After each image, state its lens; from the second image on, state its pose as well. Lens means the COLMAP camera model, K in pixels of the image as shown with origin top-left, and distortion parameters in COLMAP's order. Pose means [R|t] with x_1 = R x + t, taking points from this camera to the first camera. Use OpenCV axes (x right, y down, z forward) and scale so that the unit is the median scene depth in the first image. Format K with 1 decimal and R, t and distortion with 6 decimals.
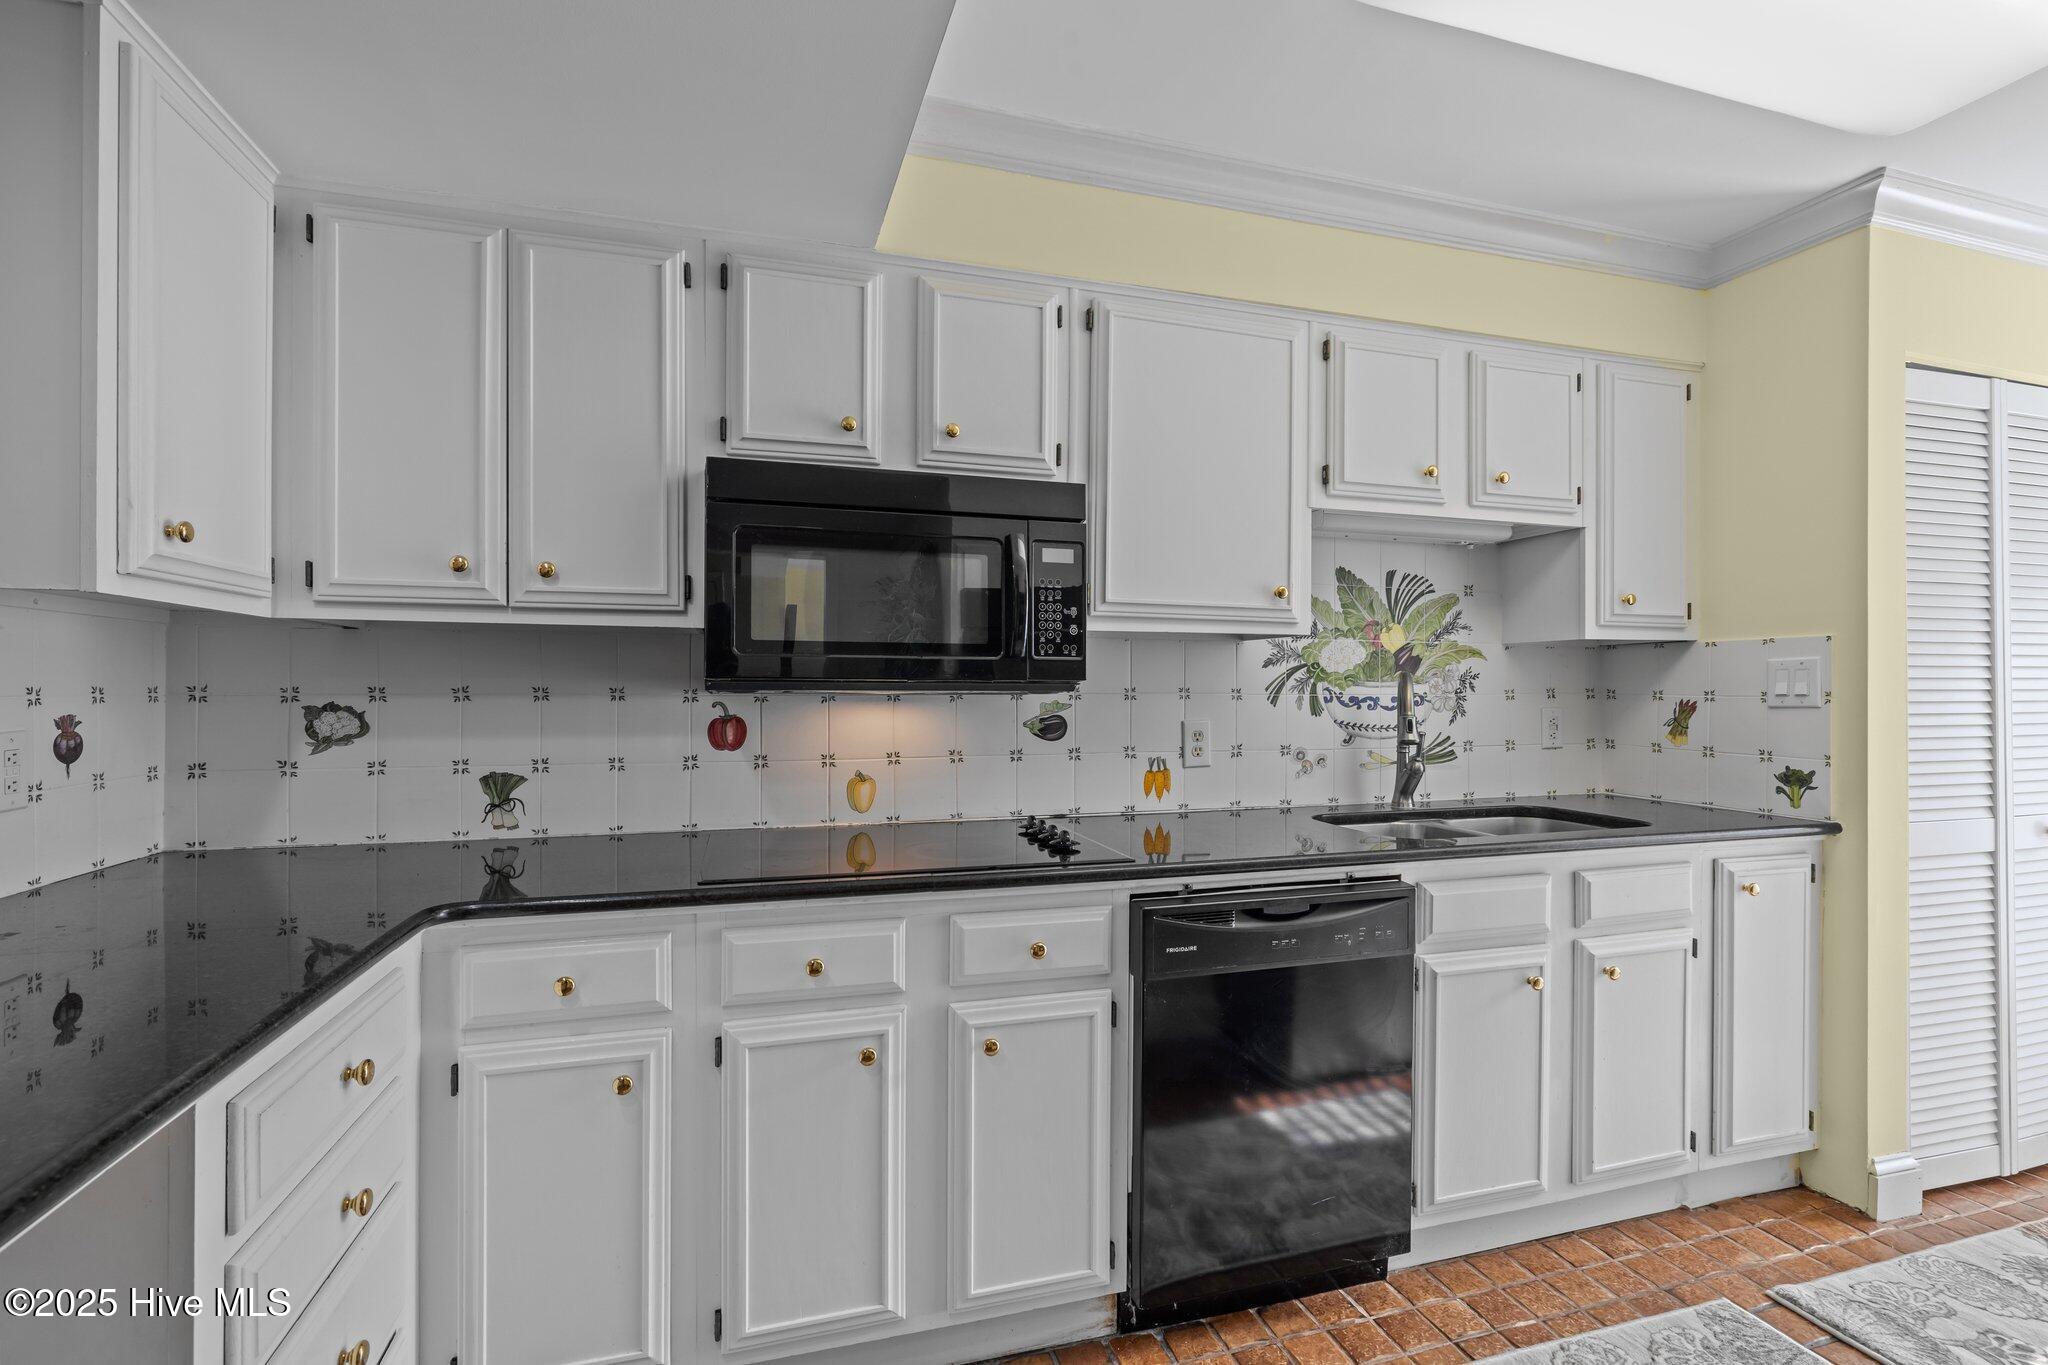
lens RADIAL K [[942.1, 0, 1023.8], [0, 942.1, 690.3], [0, 0, 1]] dist [-0.002613, 0.000454]
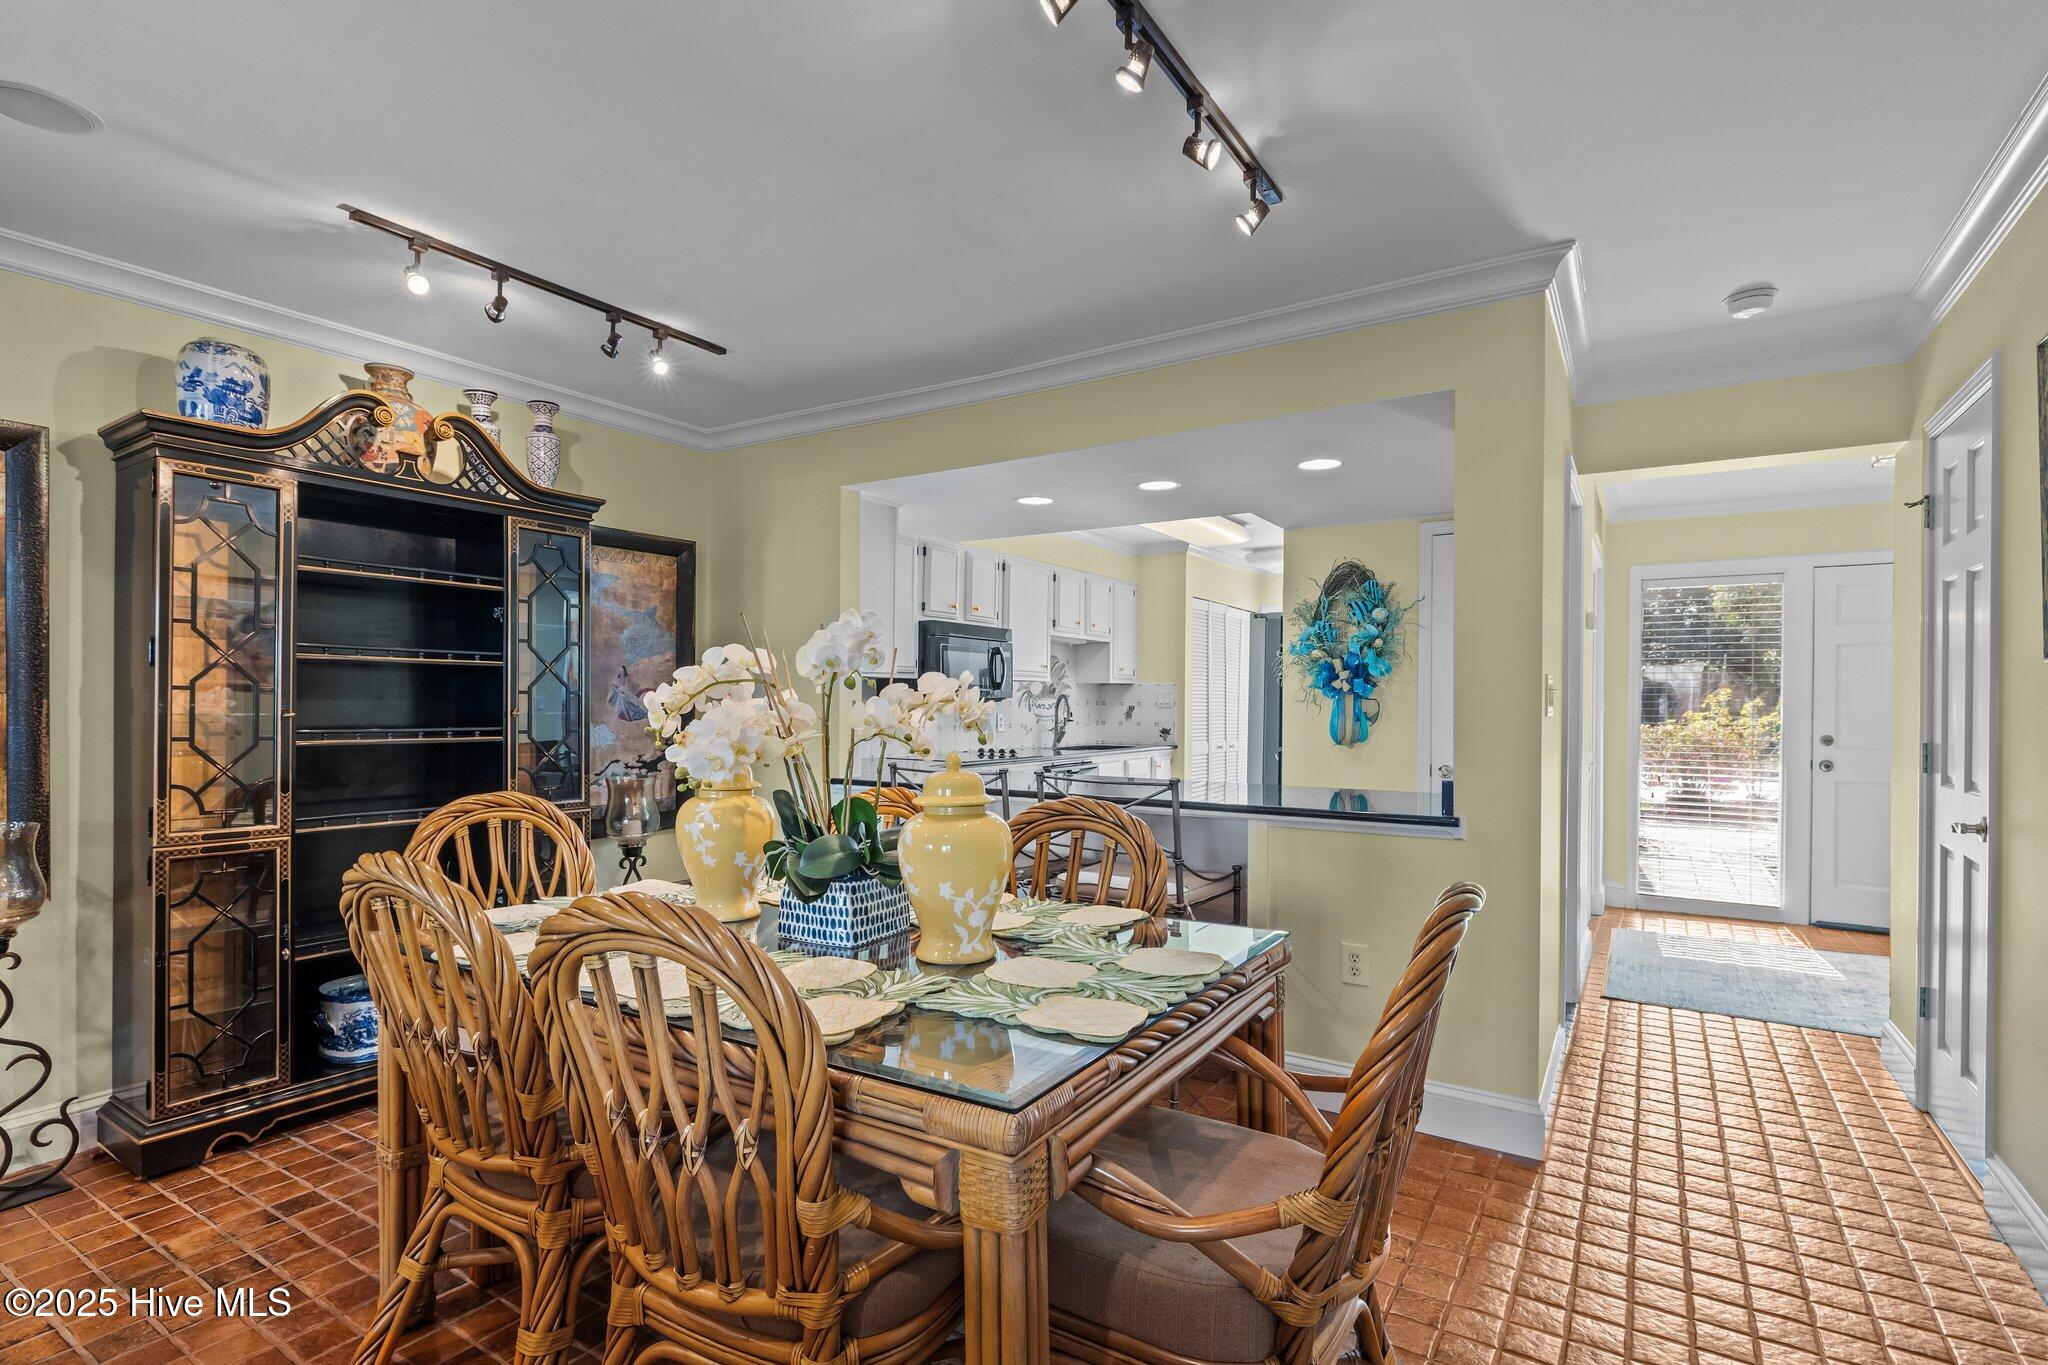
lens RADIAL K [[979.4, 0, 1013.4], [0, 979.4, 692.1], [0, 0, 1]] dist [-0.007973, -0.000222]
pose [[0.768468, 0.008296, 0.639834, -1.388760], [-0.002688, 0.999949, -0.009737, 0.000443], [-0.639882, 0.005763, 0.768451, -0.973876]]
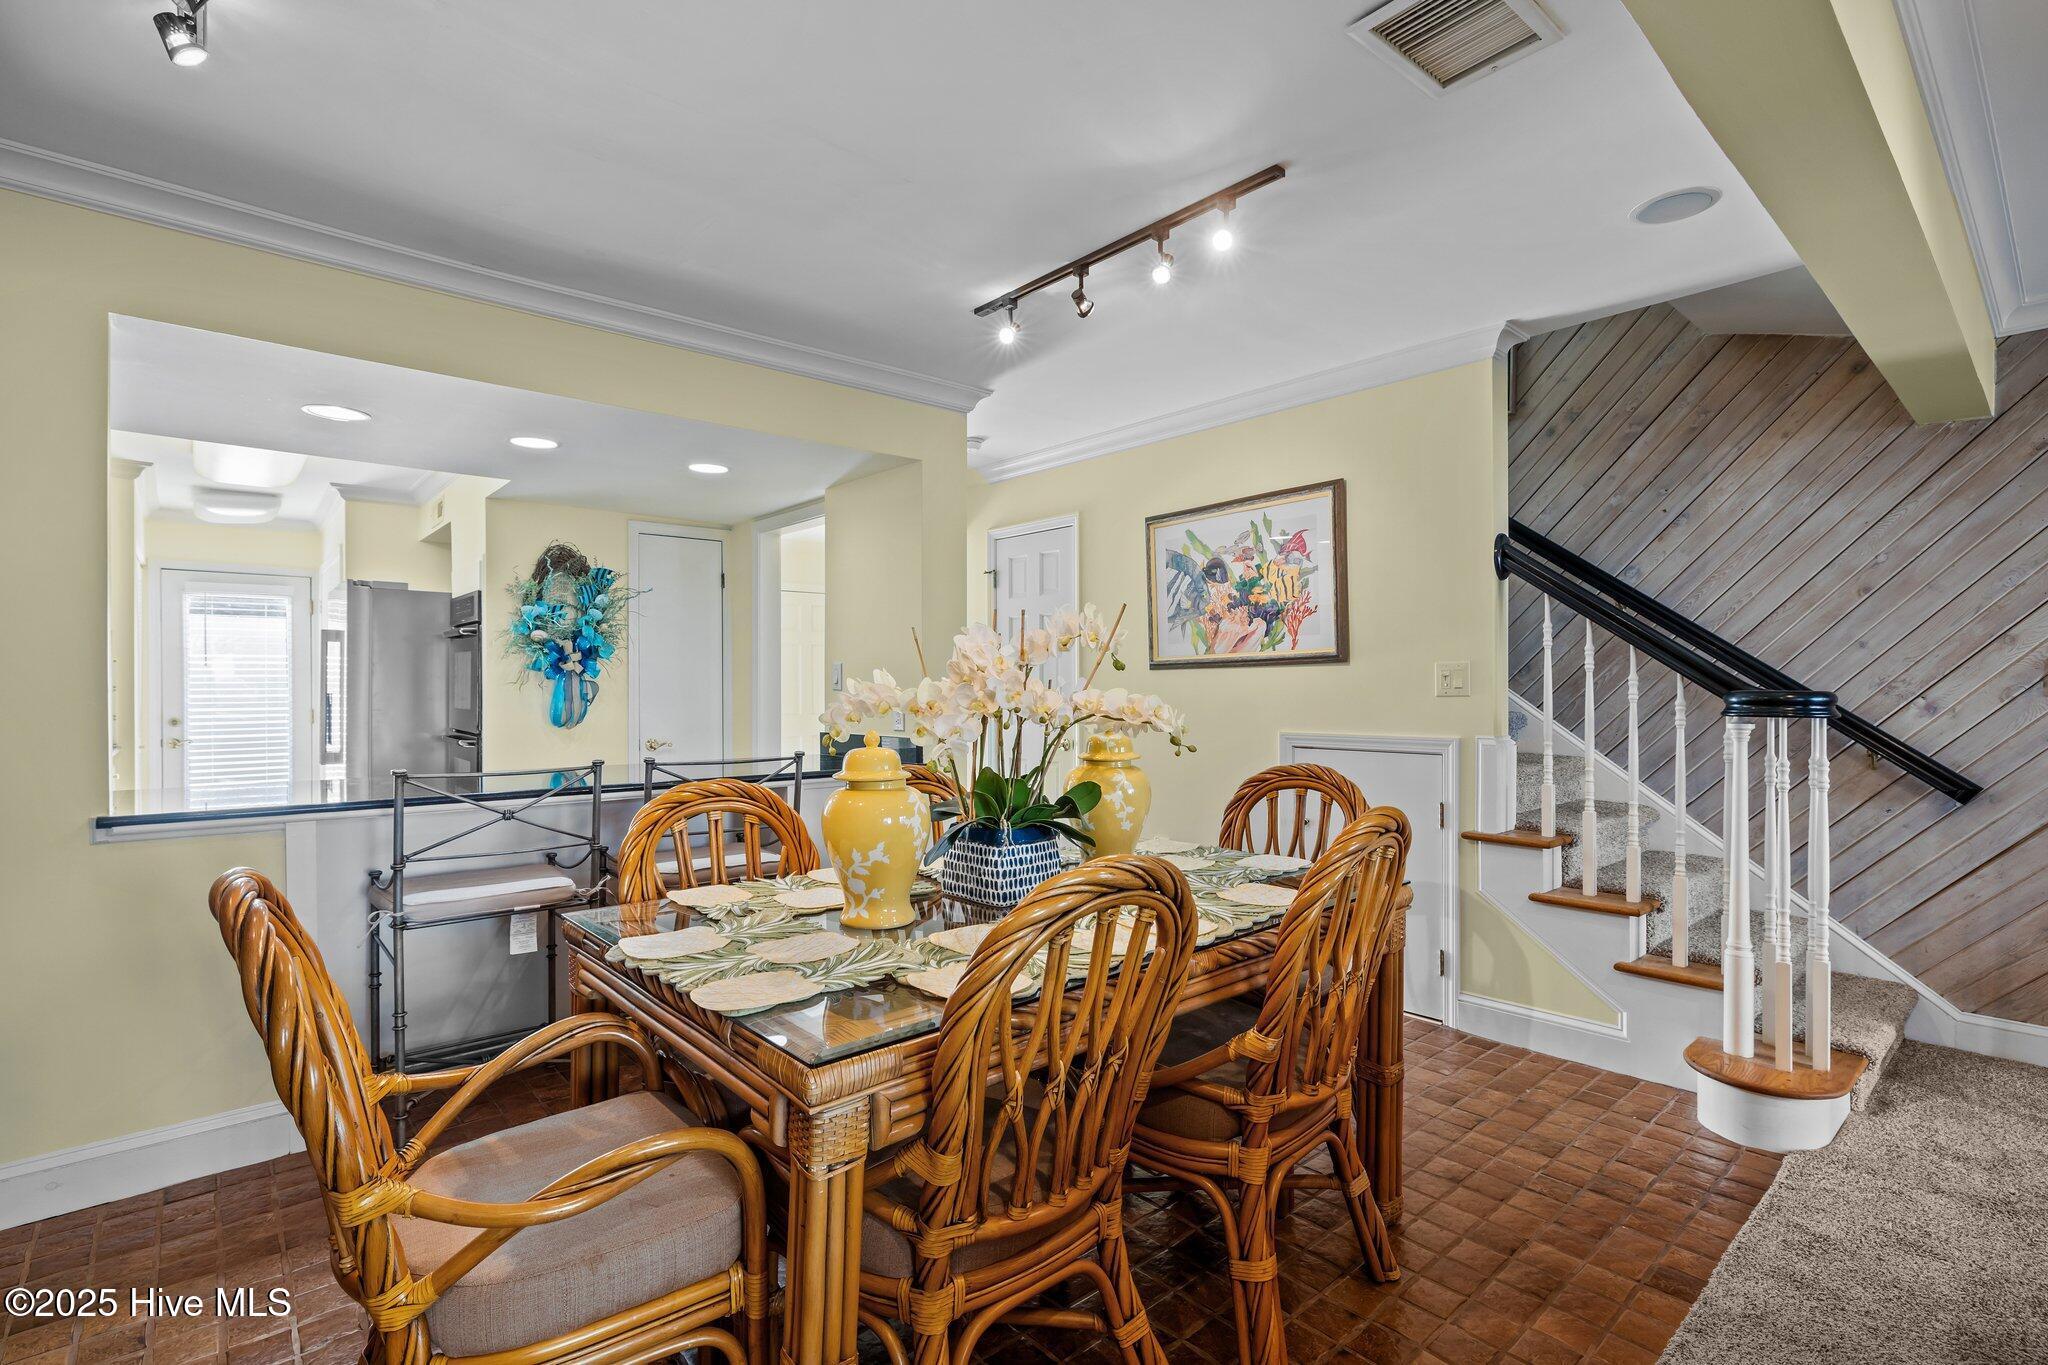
lens RADIAL K [[979.4, 0, 1013.4], [0, 979.4, 692.1], [0, 0, 1]] dist [-0.007973, -0.000222]
pose [[-0.406355, -0.004532, 0.913704, -1.762923], [0.001422, 0.999983, 0.005592, 0.005754], [-0.913714, 0.003572, -0.406342, 0.025736]]
